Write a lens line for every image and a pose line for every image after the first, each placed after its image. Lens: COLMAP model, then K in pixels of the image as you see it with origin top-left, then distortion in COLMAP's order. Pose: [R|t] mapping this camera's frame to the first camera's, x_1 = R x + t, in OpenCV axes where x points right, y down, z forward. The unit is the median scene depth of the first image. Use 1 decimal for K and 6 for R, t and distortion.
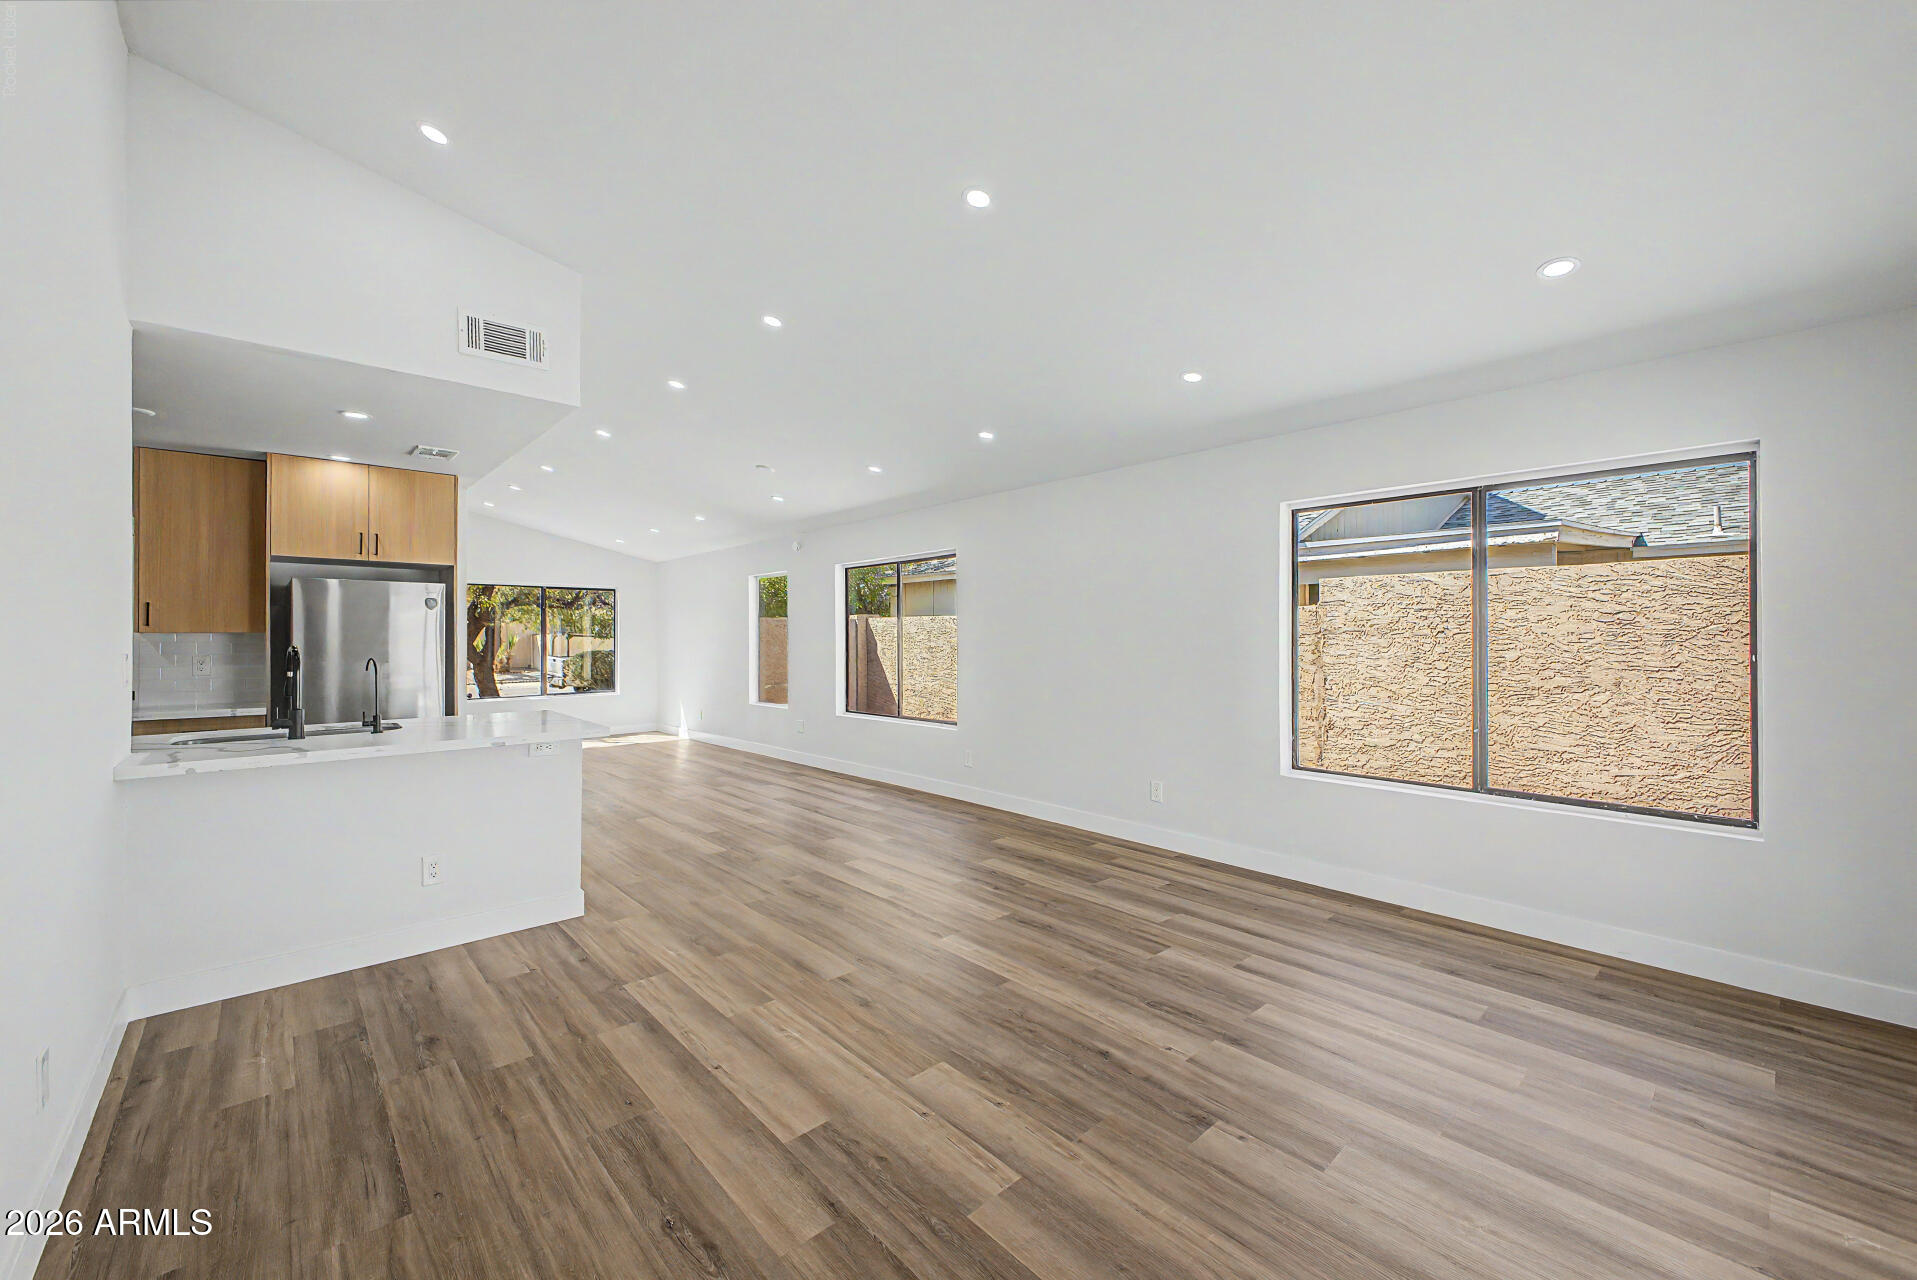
lens RADIAL K [[752.5, 0, 958.5], [0, 752.5, 640.0], [0, 0, 1]] dist [0.002368, 0.000010]
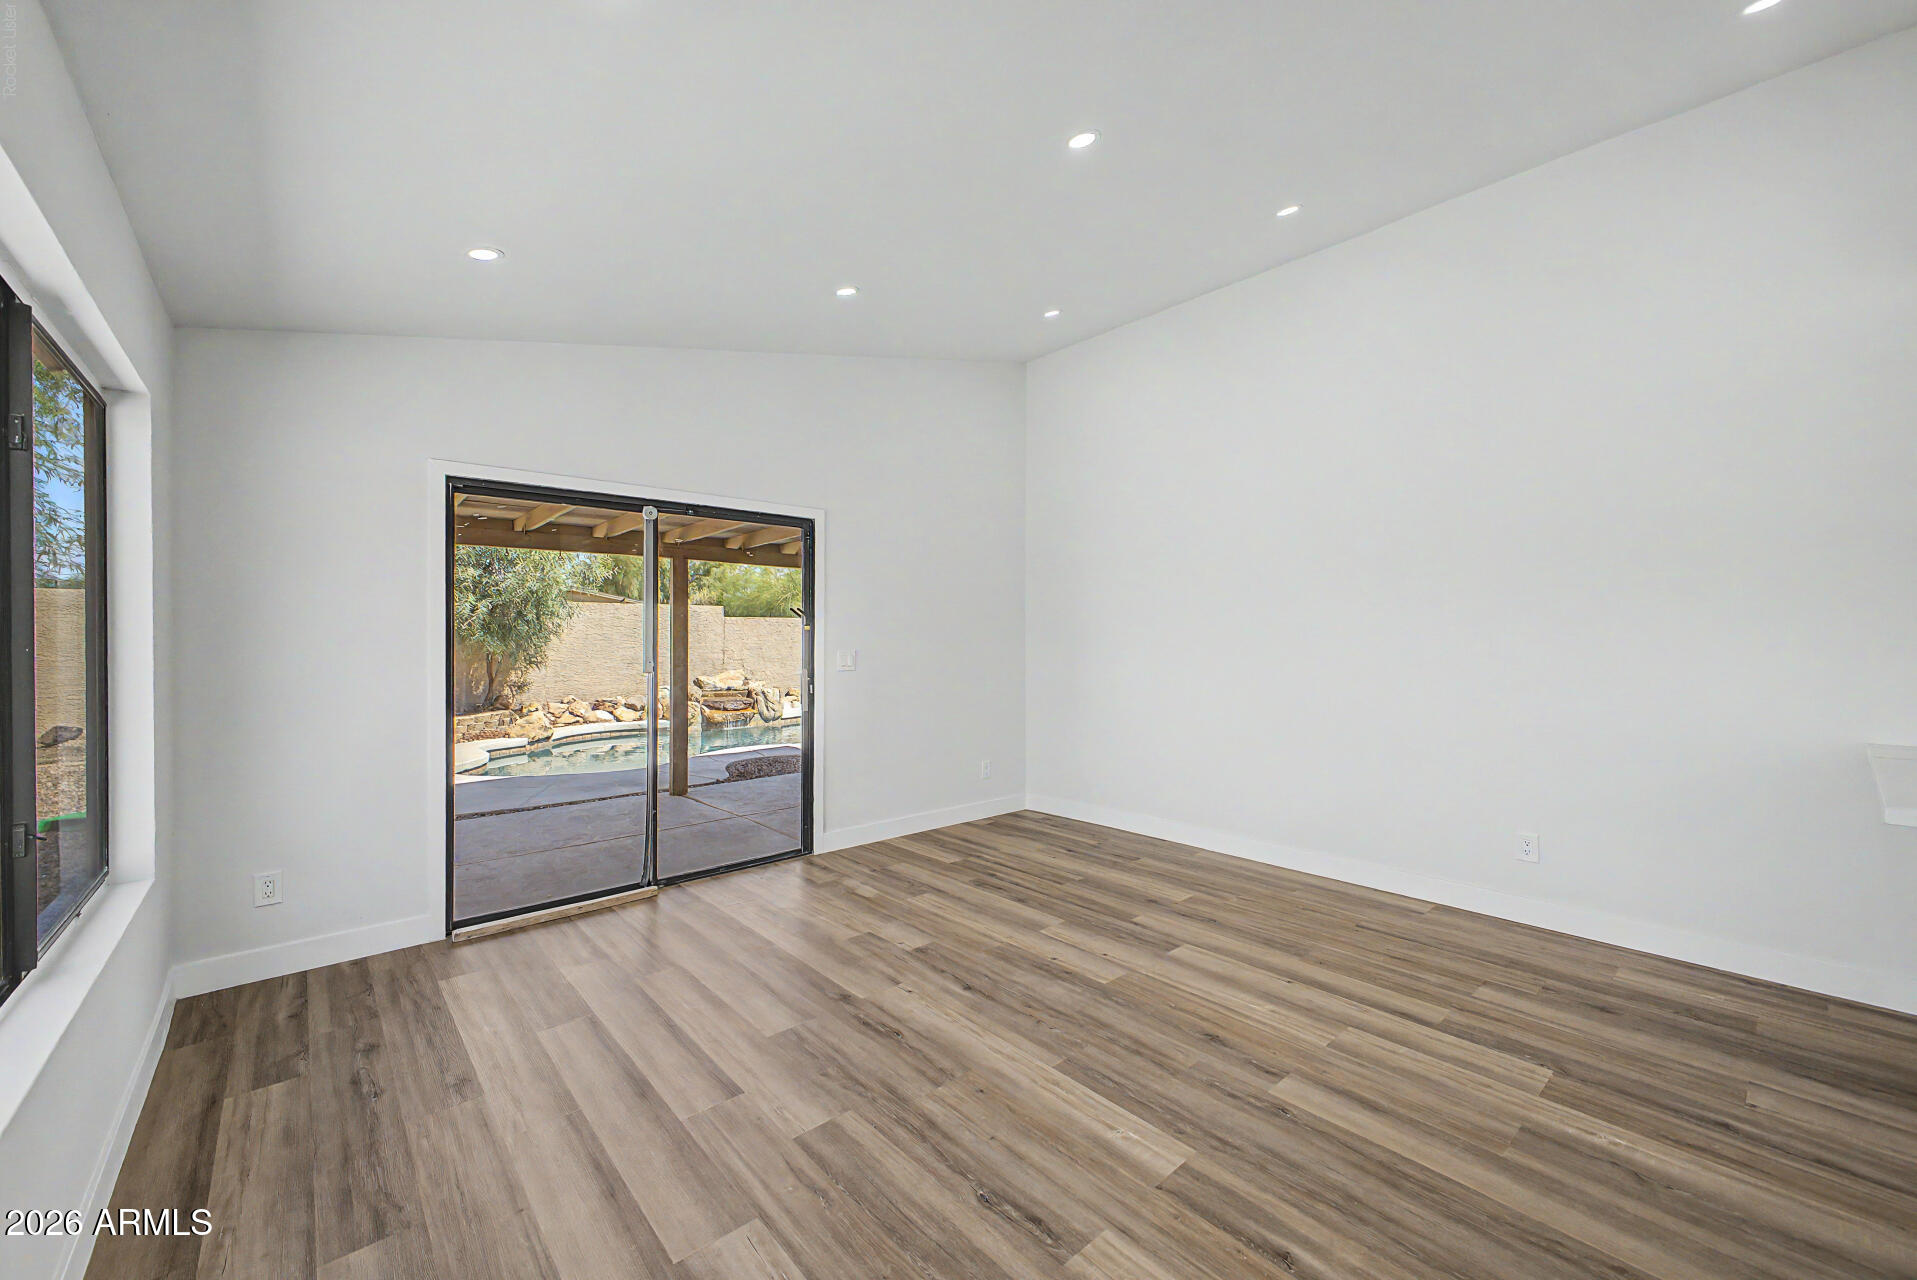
lens RADIAL K [[752.5, 0, 958.5], [0, 752.5, 640.0], [0, 0, 1]] dist [0.002368, 0.000010]
pose [[-0.999747, 0.009183, 0.020533, 0.171149], [0.009320, 0.999935, 0.006601, 0.001642], [-0.020471, 0.006790, -0.999767, 2.067712]]
